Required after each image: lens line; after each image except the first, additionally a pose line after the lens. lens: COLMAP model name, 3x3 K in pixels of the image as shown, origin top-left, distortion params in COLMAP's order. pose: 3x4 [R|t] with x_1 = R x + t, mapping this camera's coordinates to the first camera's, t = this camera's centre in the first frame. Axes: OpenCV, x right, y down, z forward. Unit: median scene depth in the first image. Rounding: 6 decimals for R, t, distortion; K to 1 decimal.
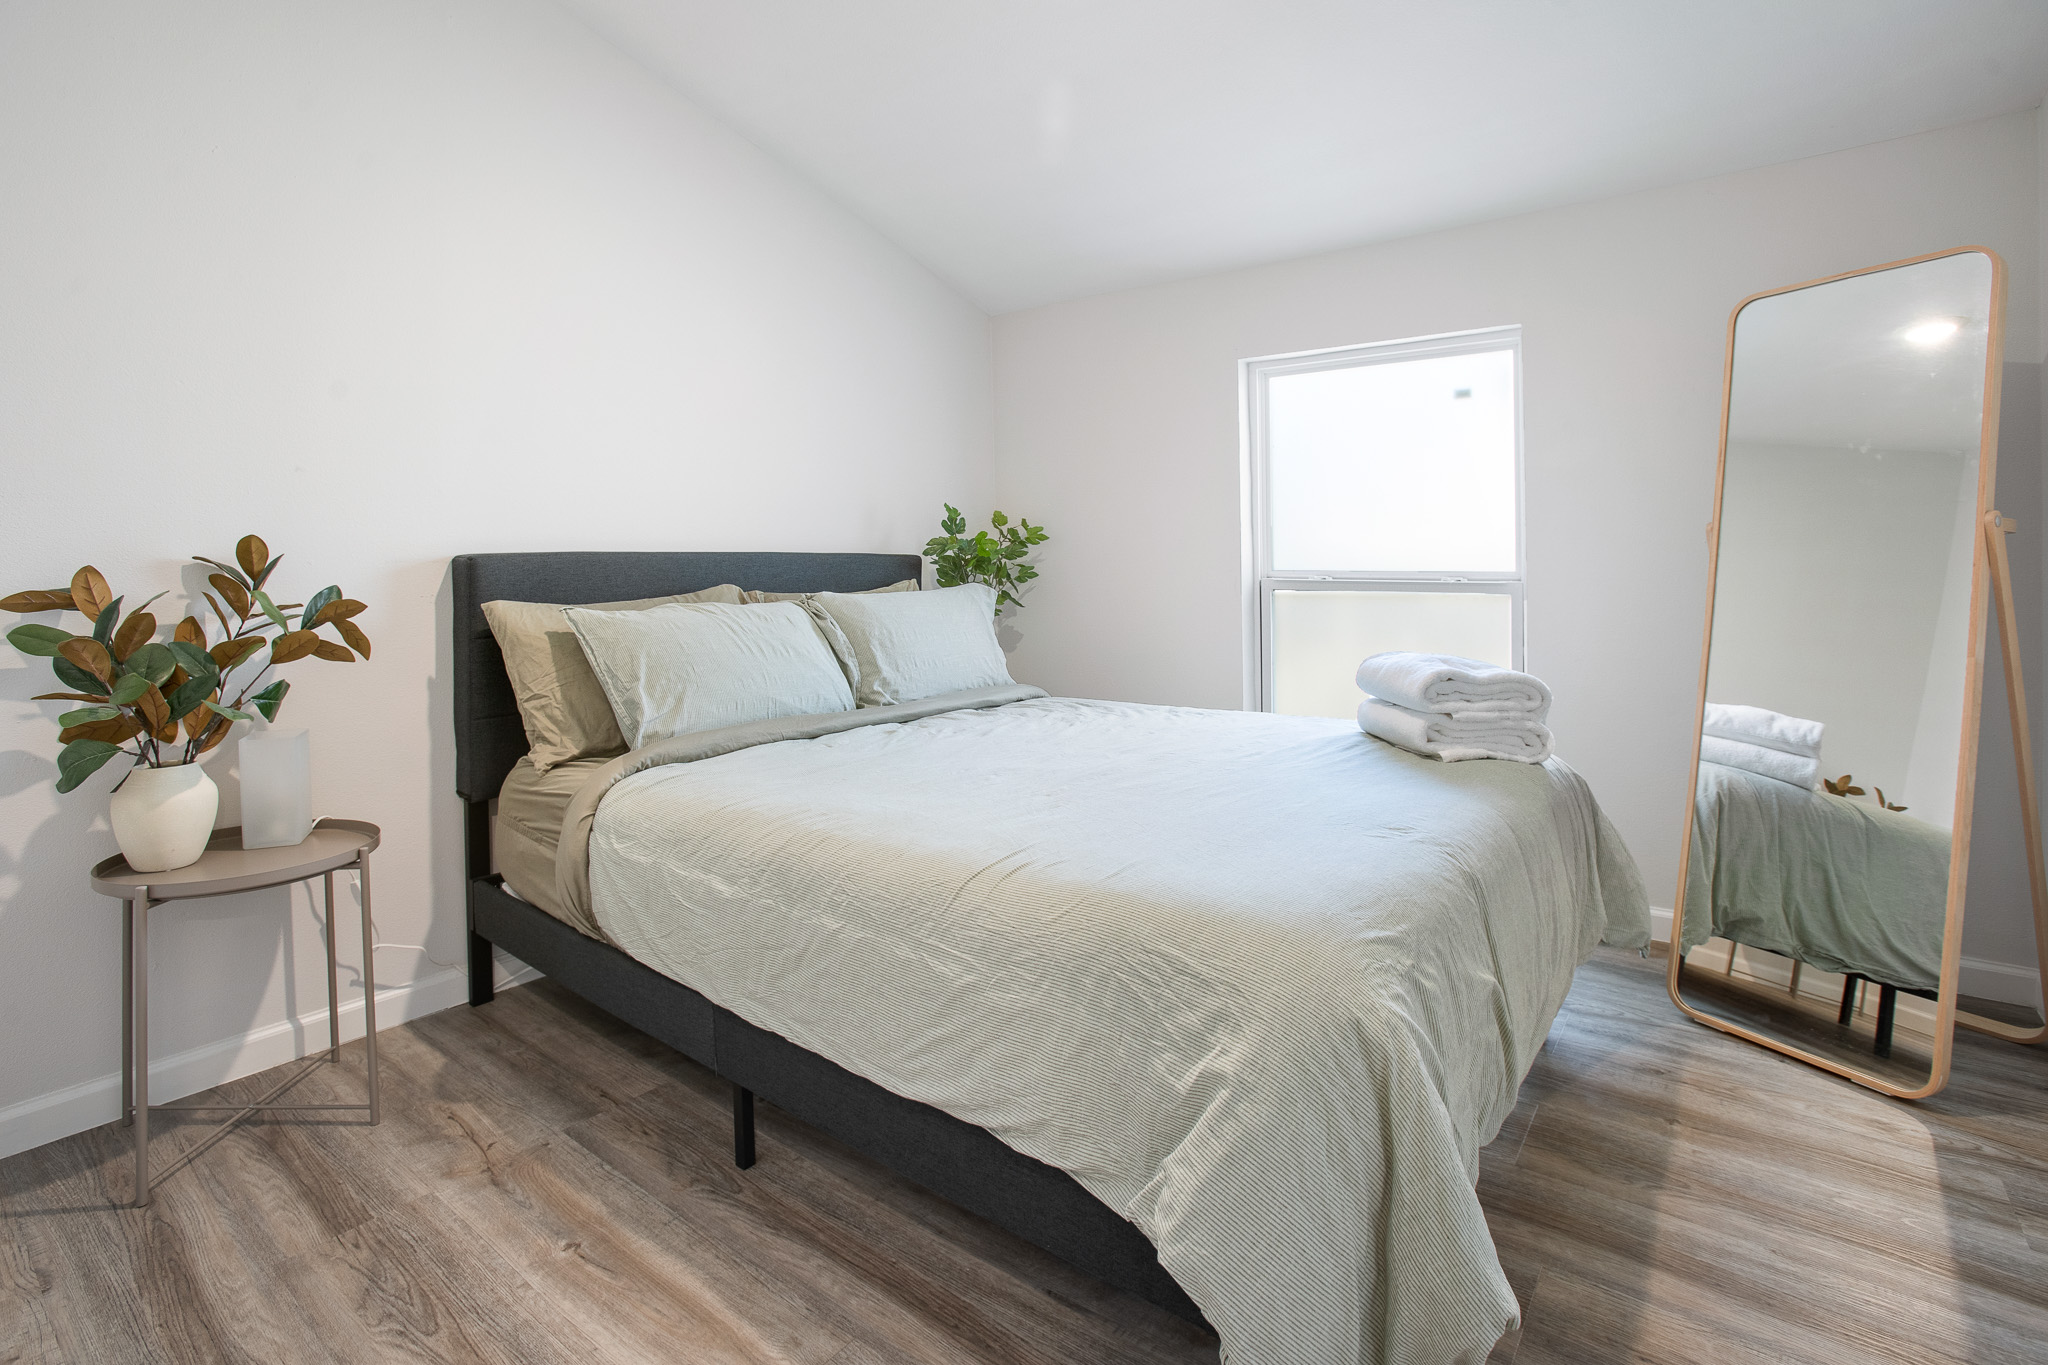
lens RADIAL K [[985.5, 0, 1030.8], [0, 985.5, 659.7], [0, 0, 1]] dist [-0.001006, 0.001735]
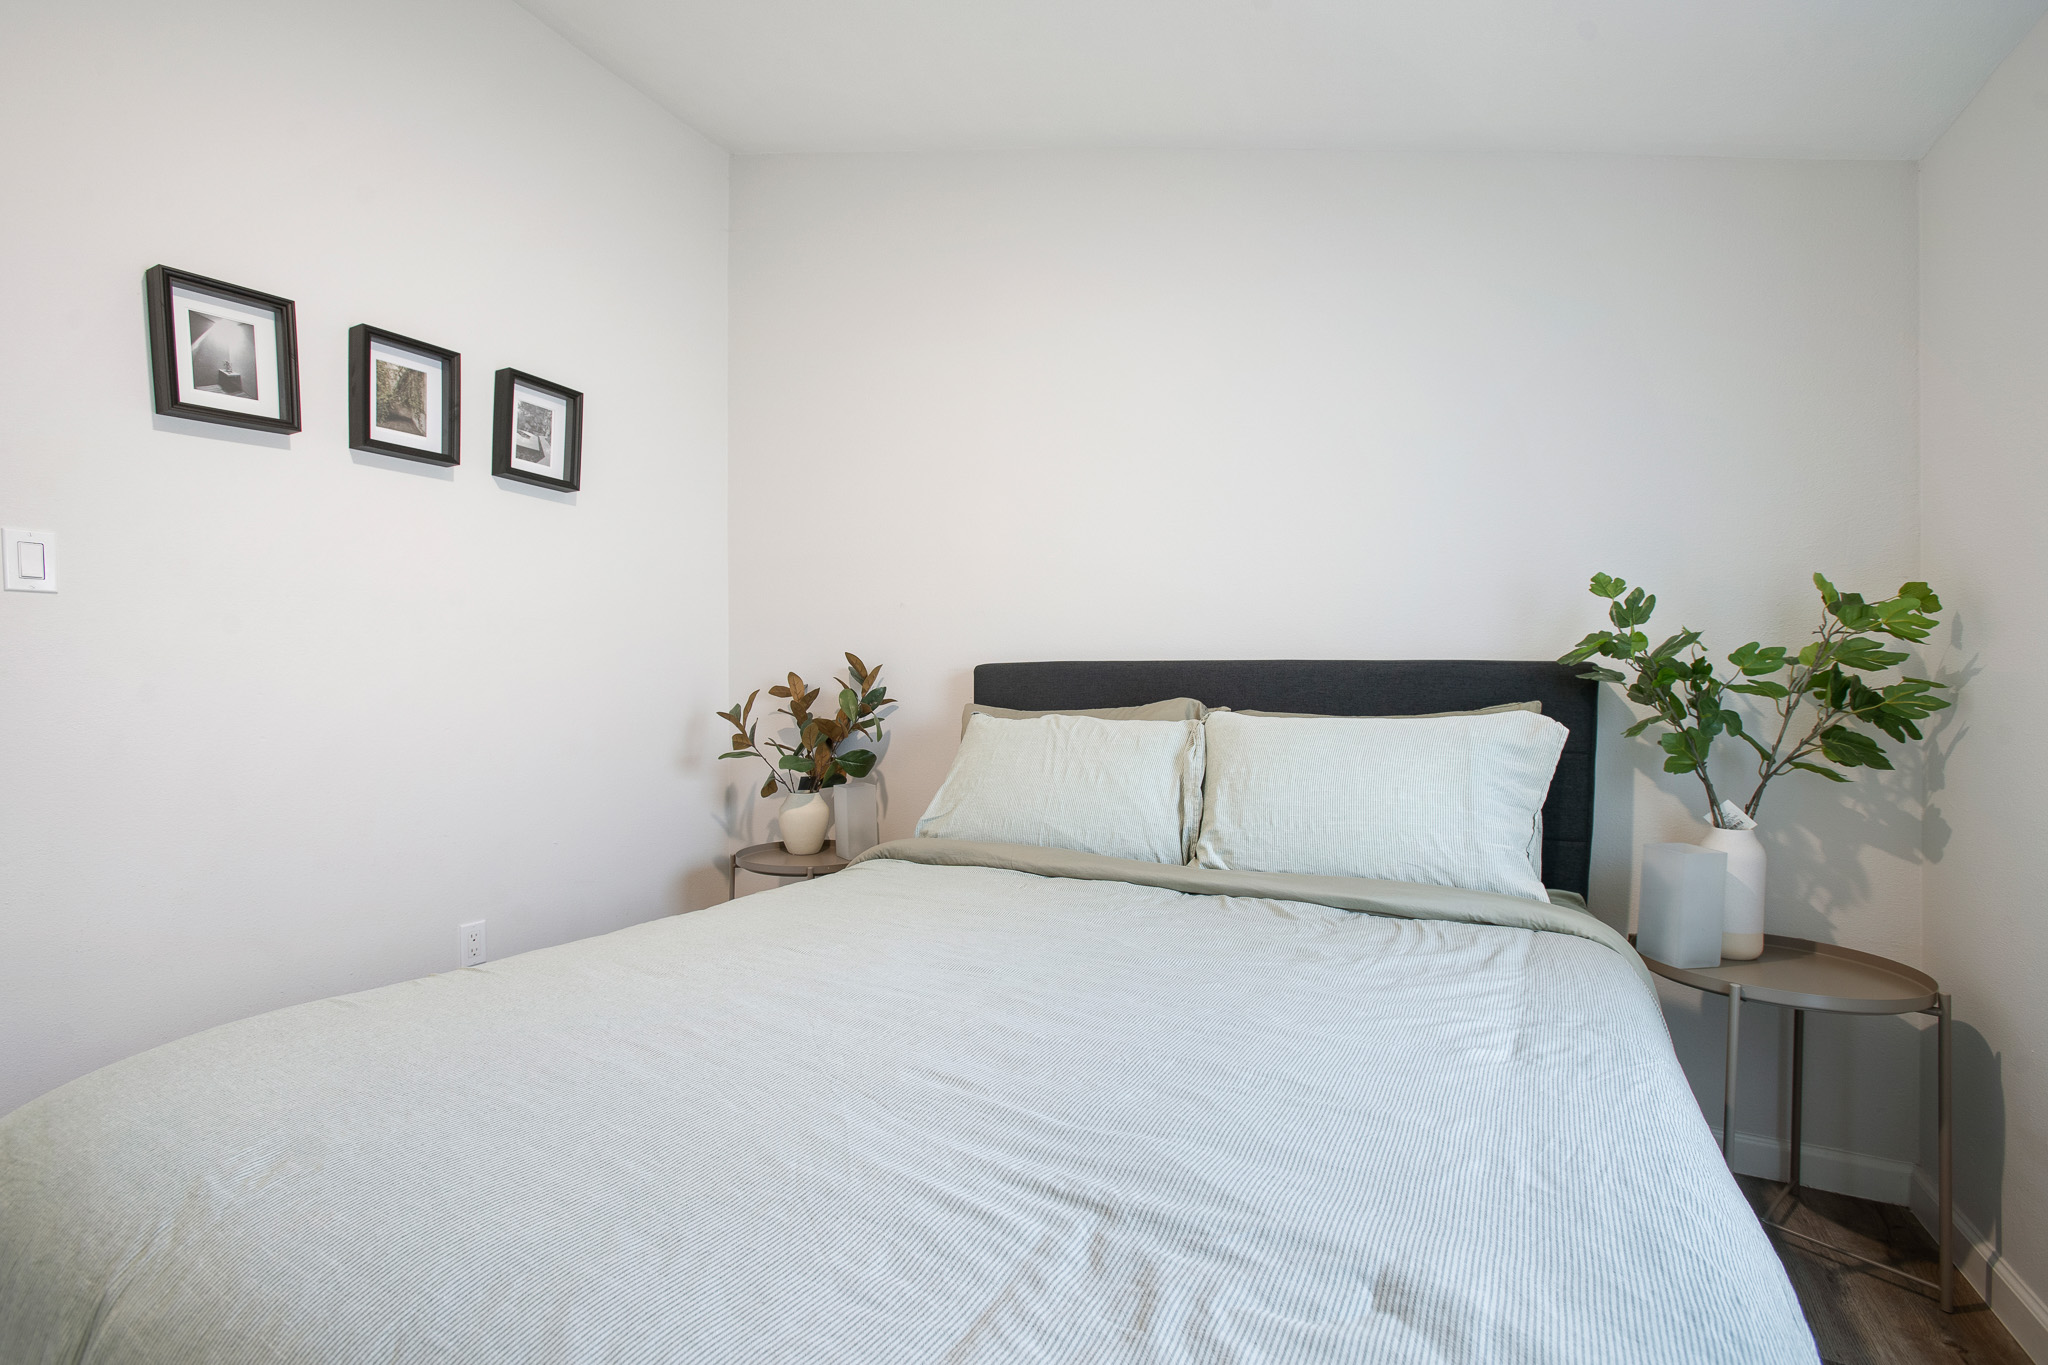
lens RADIAL K [[985.5, 0, 1030.8], [0, 985.5, 659.7], [0, 0, 1]] dist [-0.001006, 0.001735]
pose [[0.188707, -0.000139, -0.982033, 0.552847], [-0.094540, 0.995353, -0.018308, -0.082629], [0.977472, 0.096297, 0.187817, 0.706796]]
